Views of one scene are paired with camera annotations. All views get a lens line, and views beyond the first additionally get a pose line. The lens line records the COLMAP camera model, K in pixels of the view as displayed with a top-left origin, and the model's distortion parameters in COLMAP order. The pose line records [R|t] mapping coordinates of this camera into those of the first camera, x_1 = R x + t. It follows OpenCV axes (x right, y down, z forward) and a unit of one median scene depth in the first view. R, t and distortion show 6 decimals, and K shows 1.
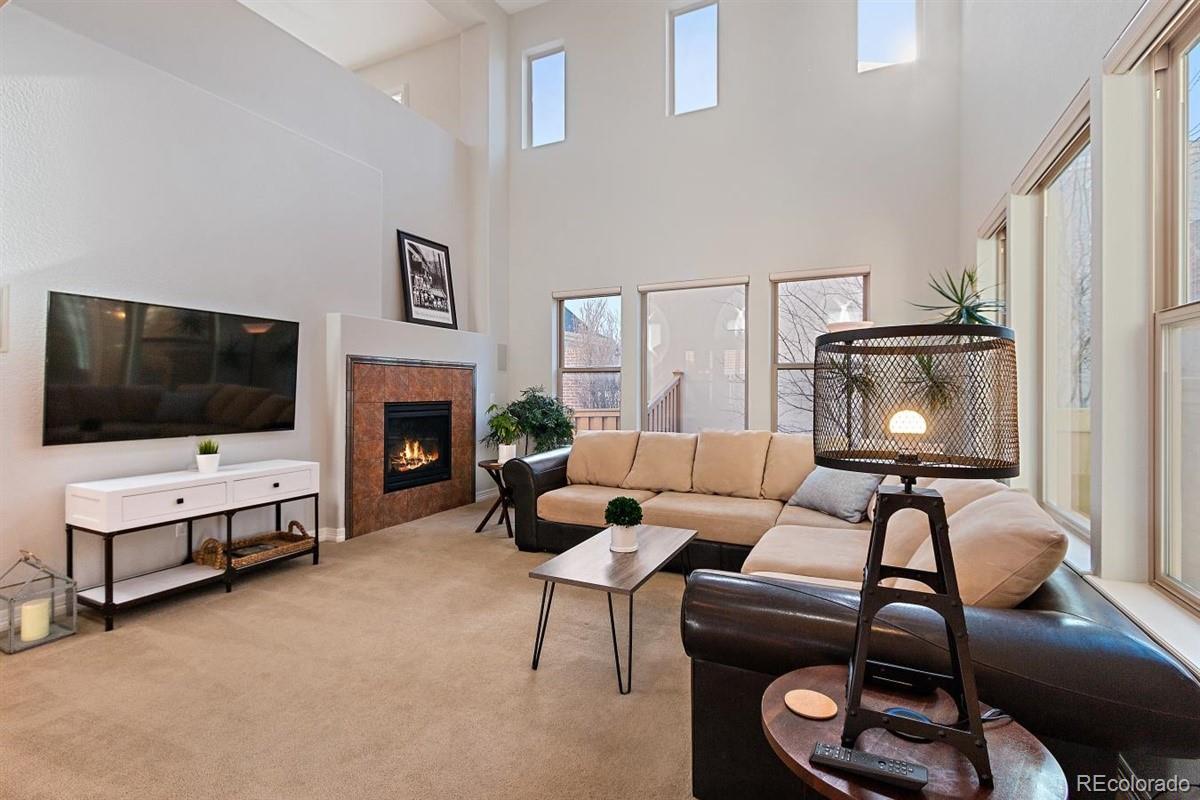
lens RADIAL K [[542.2, 0, 596.7], [0, 542.2, 392.3], [0, 0, 1]] dist [-0.005181, -0.001082]
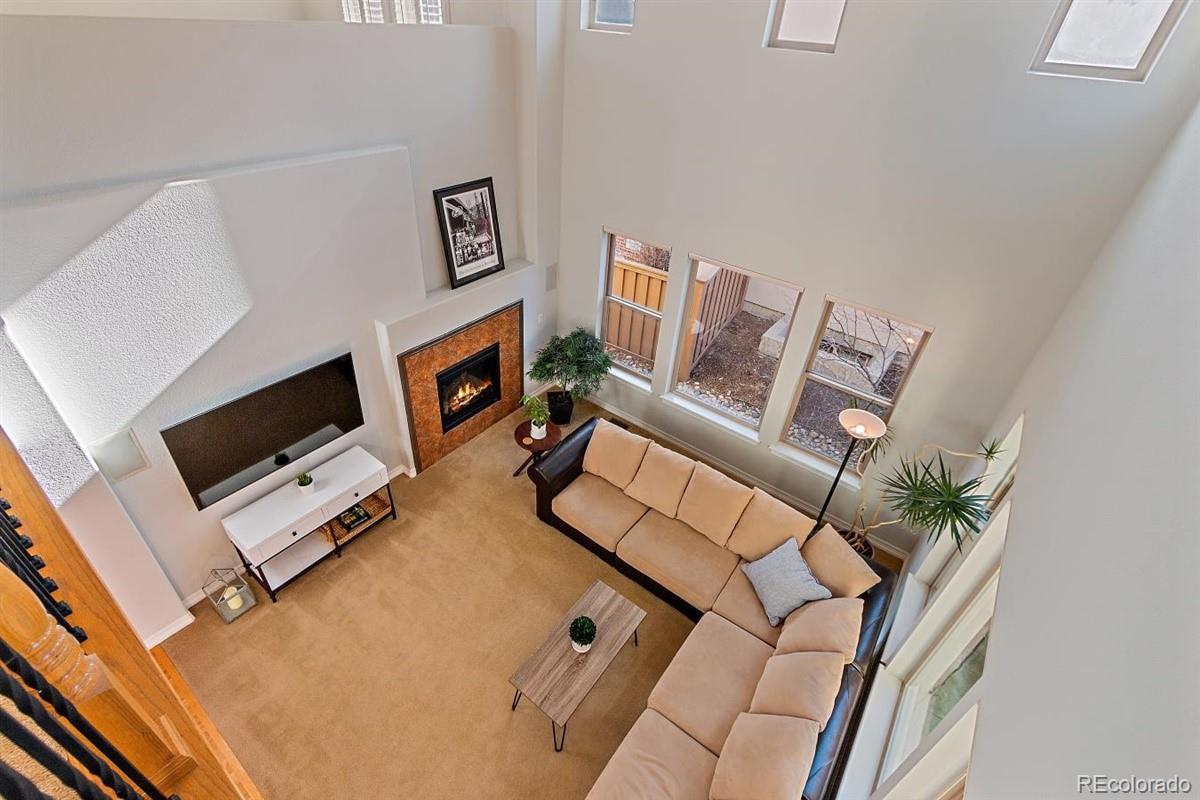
lens RADIAL K [[542.2, 0, 600.8], [0, 542.2, 375.6], [0, 0, 1]] dist [-0.005181, -0.001082]
pose [[0.978454, 0.164504, -0.124765, 0.083606], [-0.065631, 0.820764, 0.567485, -0.578120], [0.195756, -0.547070, 0.813876, 0.116283]]
